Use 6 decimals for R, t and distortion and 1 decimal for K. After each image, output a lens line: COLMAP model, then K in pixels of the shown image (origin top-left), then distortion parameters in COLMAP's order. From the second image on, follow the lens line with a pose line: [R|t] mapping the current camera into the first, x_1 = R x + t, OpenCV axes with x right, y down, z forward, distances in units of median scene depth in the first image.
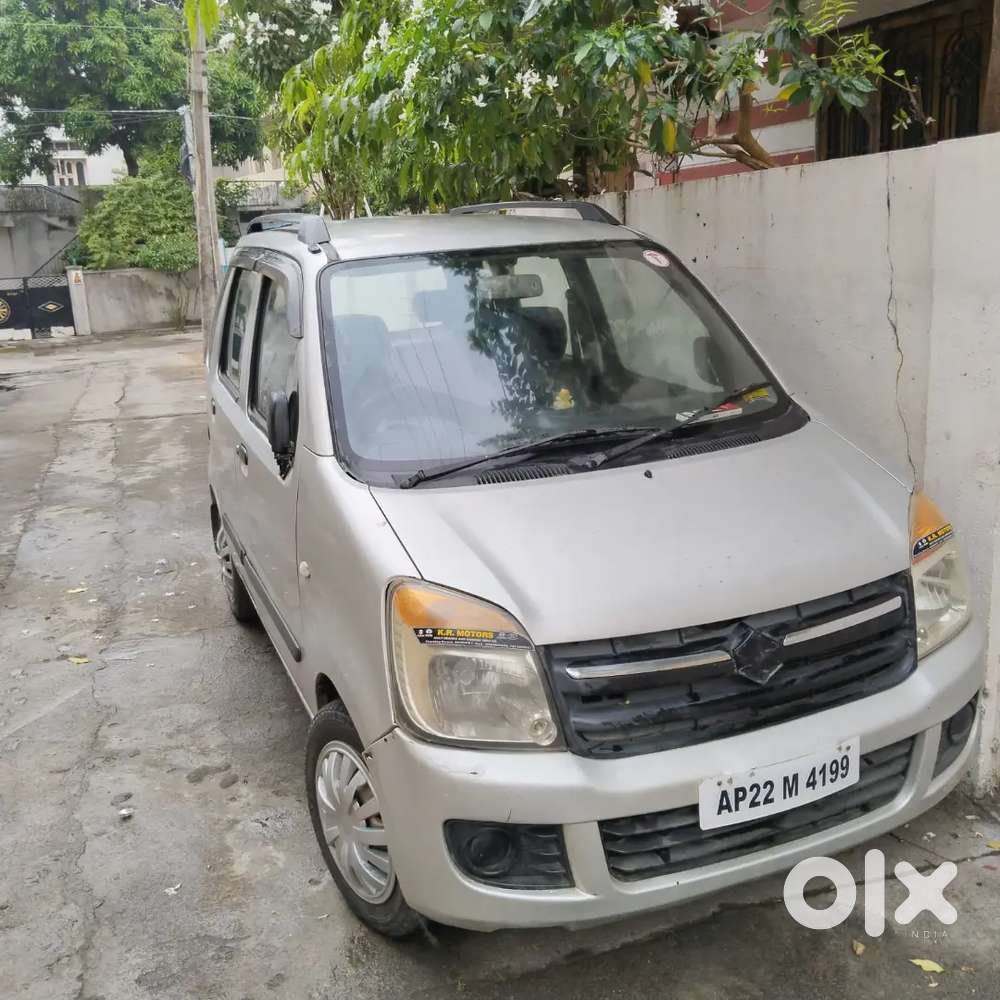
lens RADIAL K [[1116.6, 0, 517.7], [0, 1116.6, 497.8], [0, 0, 1]] dist [0.130840, -0.294512]
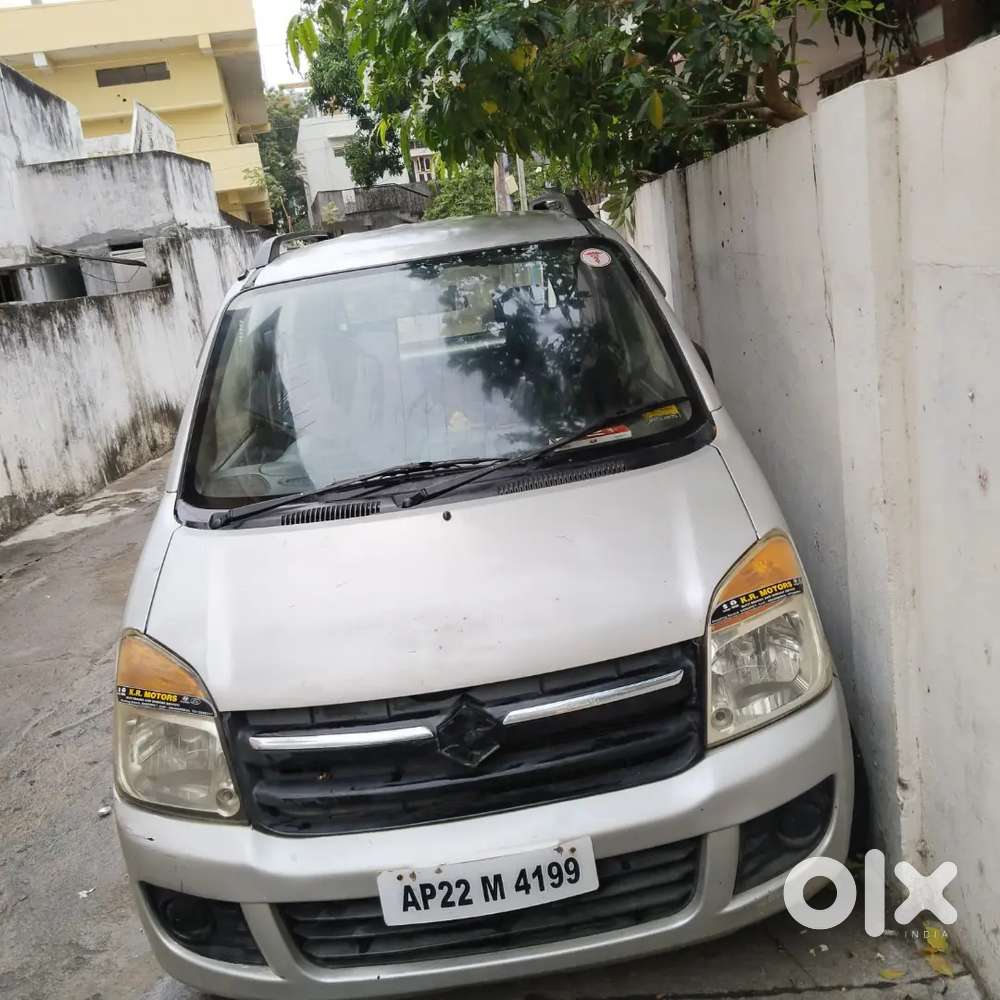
lens RADIAL K [[1116.6, 0, 517.7], [0, 1116.6, 497.8], [0, 0, 1]] dist [0.130840, -0.294512]
pose [[0.930074, 0.004895, -0.367340, 0.571862], [0.007982, 0.999406, 0.033528, -0.074969], [0.367286, -0.034115, 0.929482, 0.201336]]
